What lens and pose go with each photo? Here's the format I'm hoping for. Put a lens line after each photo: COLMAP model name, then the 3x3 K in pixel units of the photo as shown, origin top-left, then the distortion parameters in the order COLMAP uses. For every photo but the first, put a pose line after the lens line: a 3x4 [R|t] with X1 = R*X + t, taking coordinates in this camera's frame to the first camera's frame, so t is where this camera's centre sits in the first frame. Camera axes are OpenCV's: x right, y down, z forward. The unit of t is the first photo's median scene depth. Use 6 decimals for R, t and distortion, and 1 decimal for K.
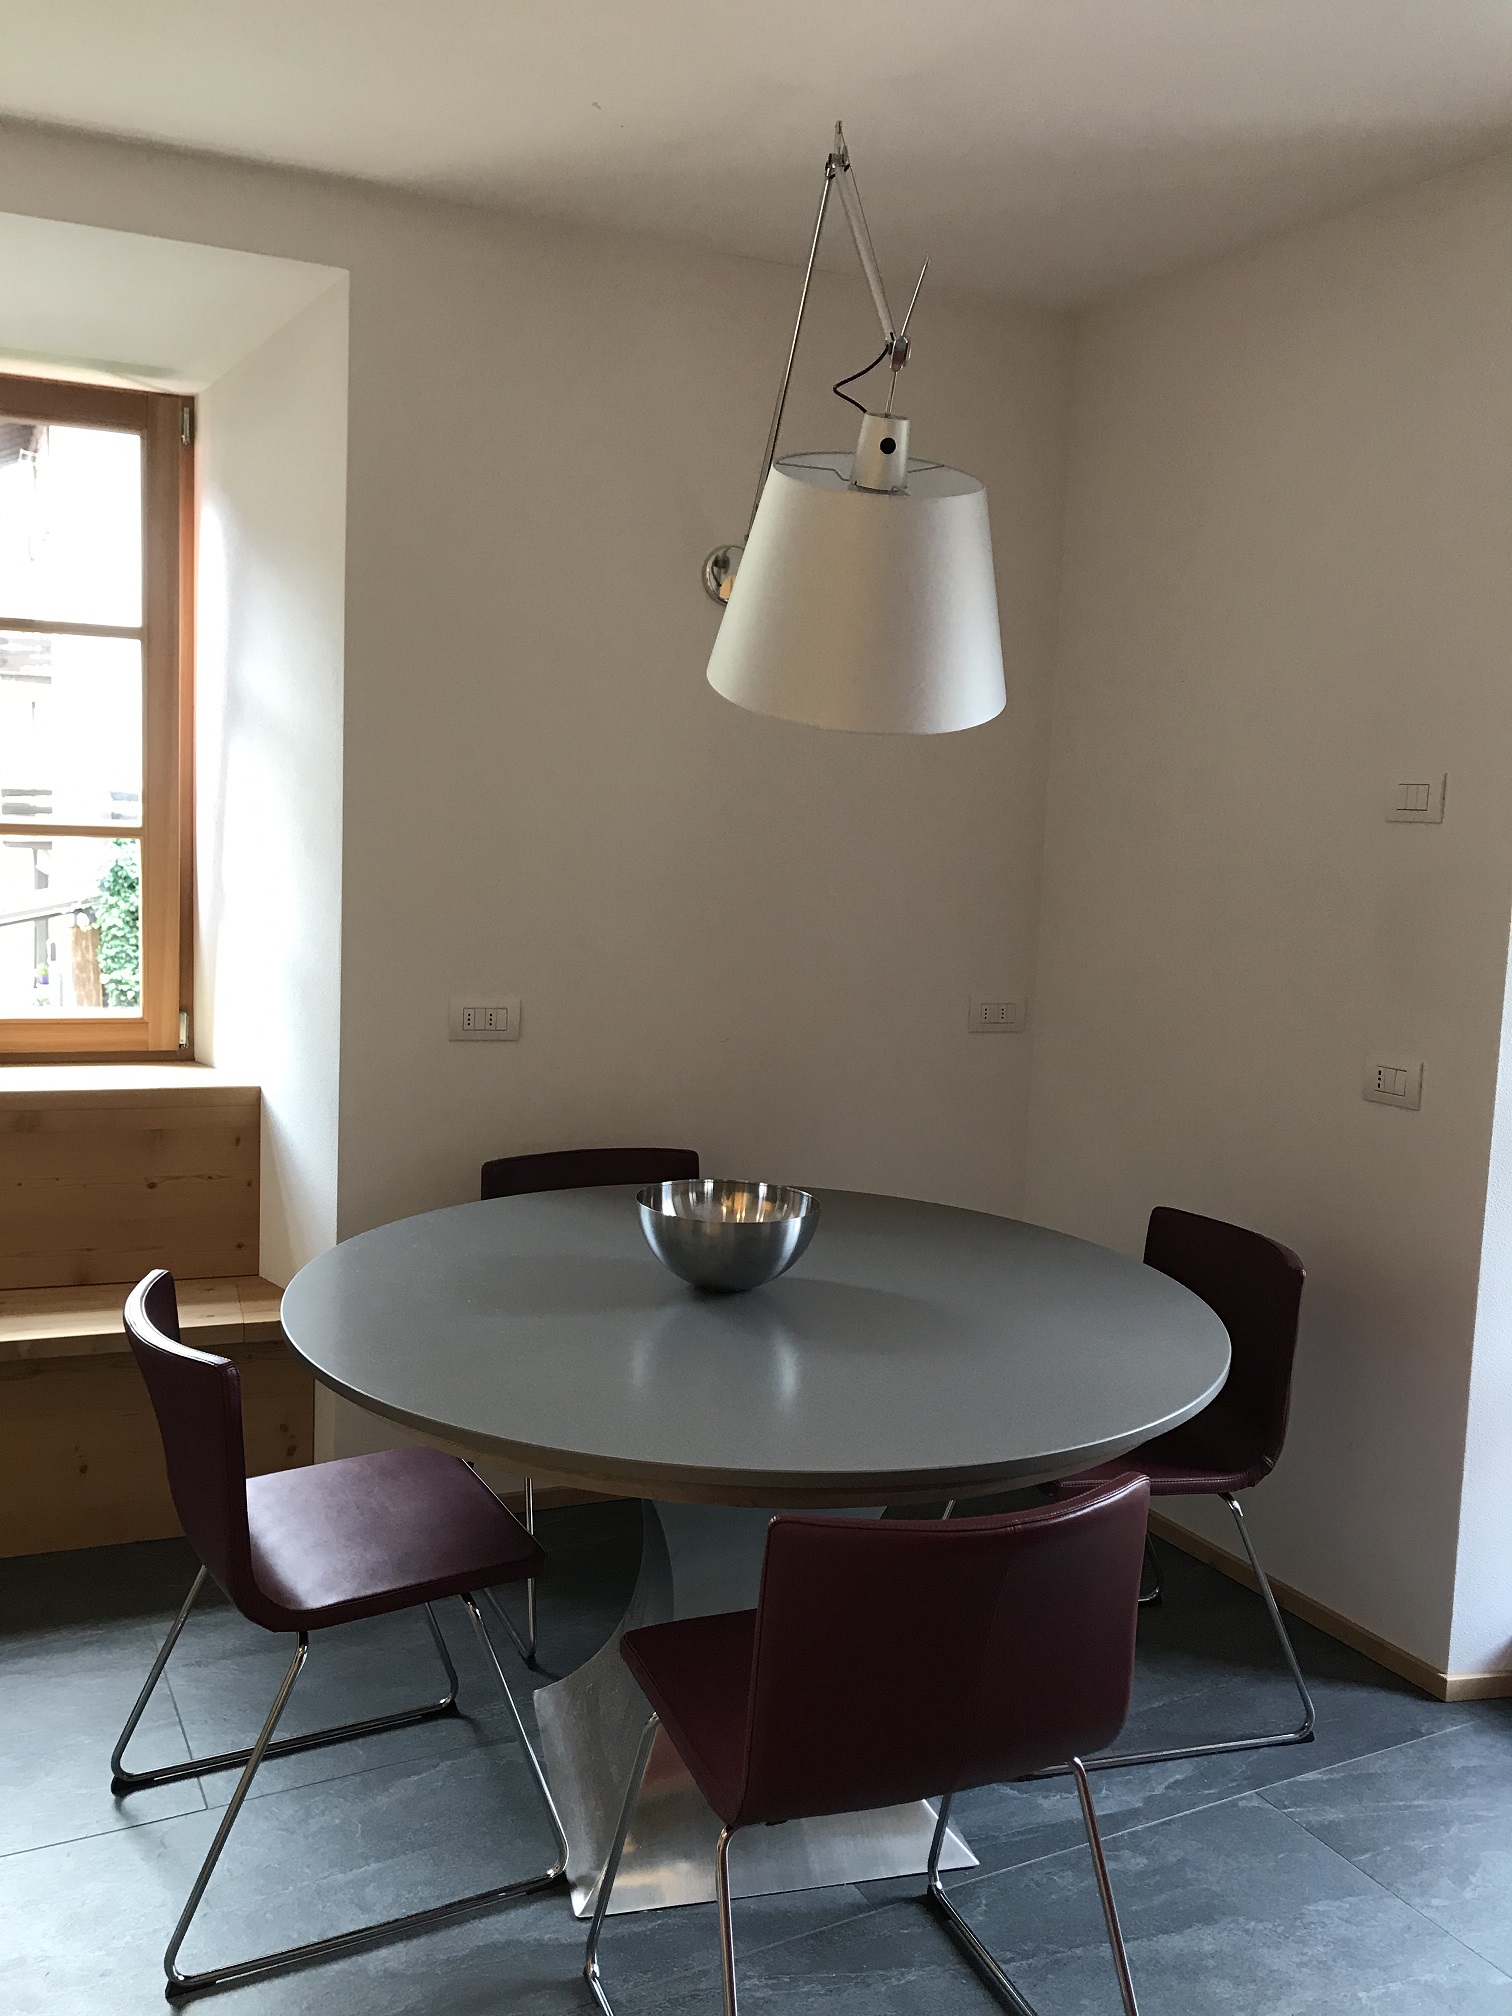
lens RADIAL K [[1665.2, 0, 751.2], [0, 1665.2, 1002.6], [0, 0, 1]] dist [0.032054, -0.029444]
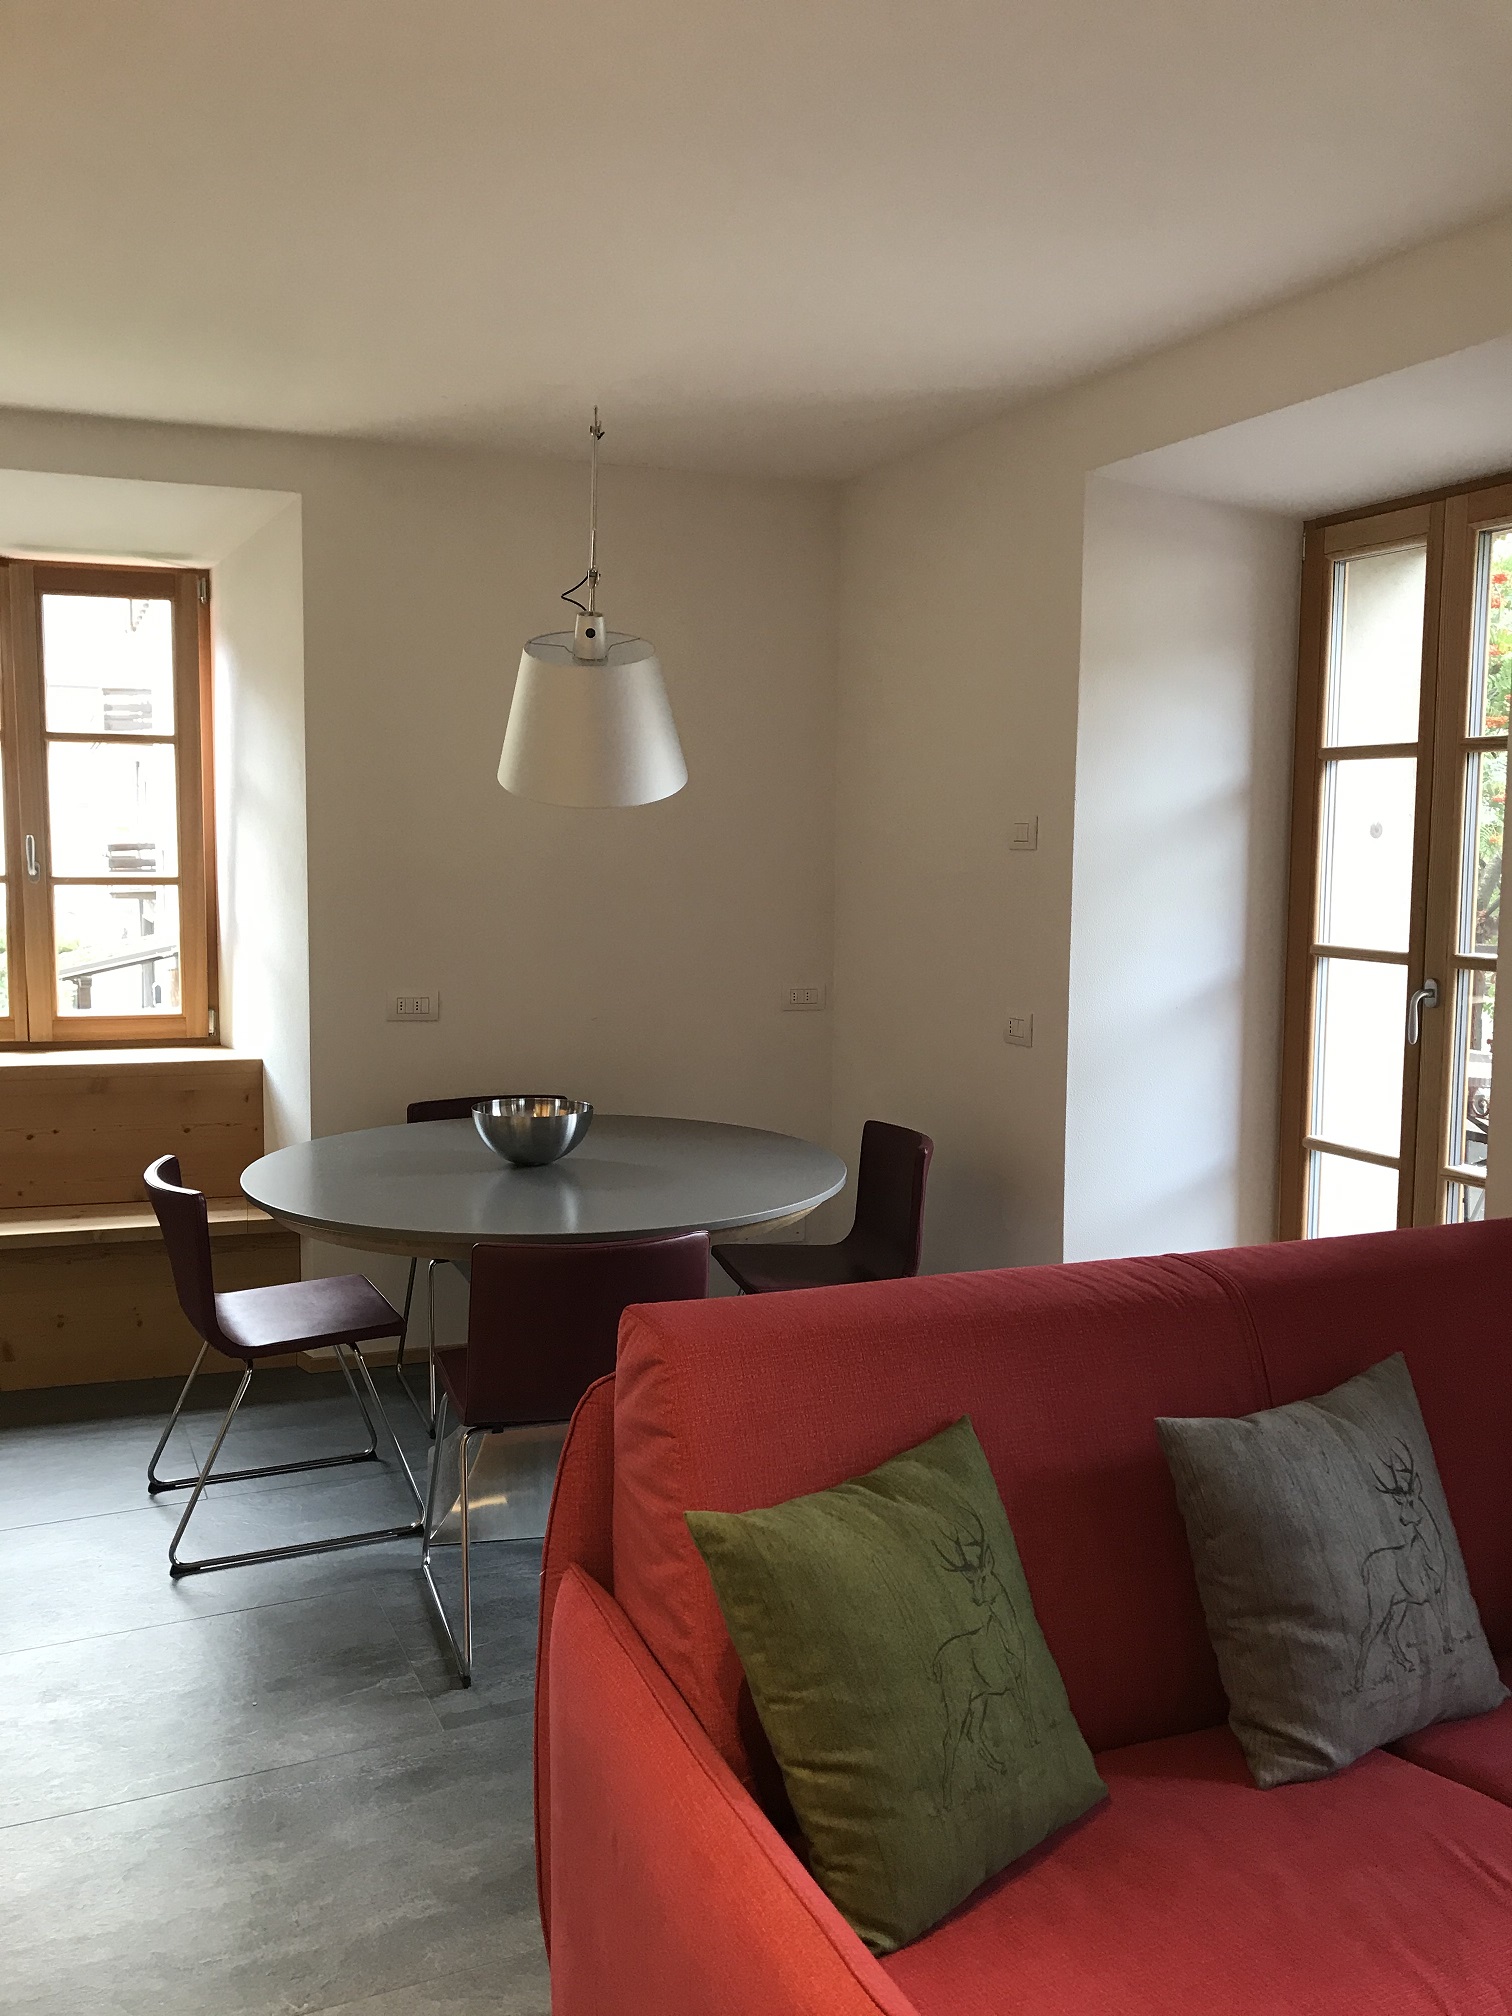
lens RADIAL K [[1665.2, 0, 759.8], [0, 1665.2, 1005.5], [0, 0, 1]] dist [0.032054, -0.029444]
pose [[0.998232, -0.024042, -0.054356, 0.206693], [0.023088, 0.999570, -0.018104, 0.041313], [0.054768, 0.016817, 0.998358, -0.389687]]
